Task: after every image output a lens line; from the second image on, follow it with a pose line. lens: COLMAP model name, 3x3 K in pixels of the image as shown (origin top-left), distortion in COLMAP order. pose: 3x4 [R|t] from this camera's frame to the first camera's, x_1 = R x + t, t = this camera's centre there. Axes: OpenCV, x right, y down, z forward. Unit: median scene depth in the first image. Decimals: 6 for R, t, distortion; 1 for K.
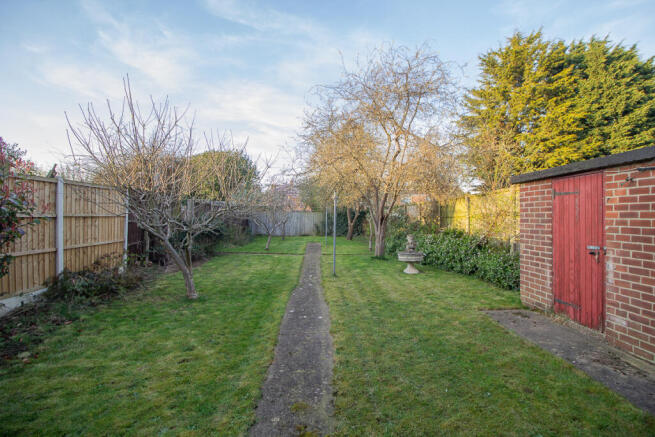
lens RADIAL K [[299.7, 0, 328.2], [0, 299.7, 210.5], [0, 0, 1]] dist [-0.000035, -0.012387]
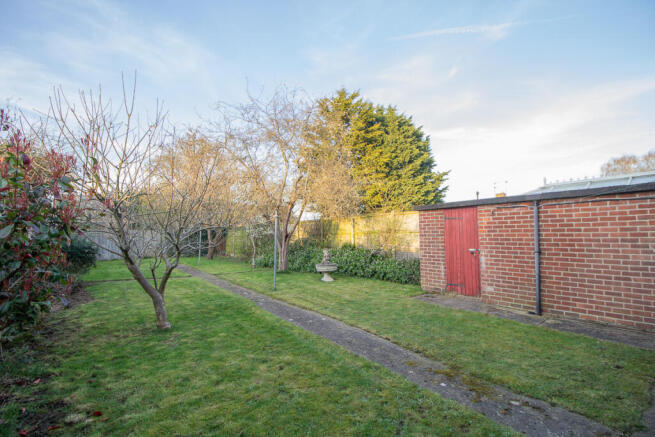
lens RADIAL K [[299.7, 0, 328.2], [0, 299.7, 210.5], [0, 0, 1]] dist [-0.000035, -0.012387]
pose [[0.833836, 0.034556, 0.550929, -0.394782], [-0.001087, 0.998140, -0.060961, 0.000671], [-0.552011, 0.050233, 0.832323, -0.009788]]
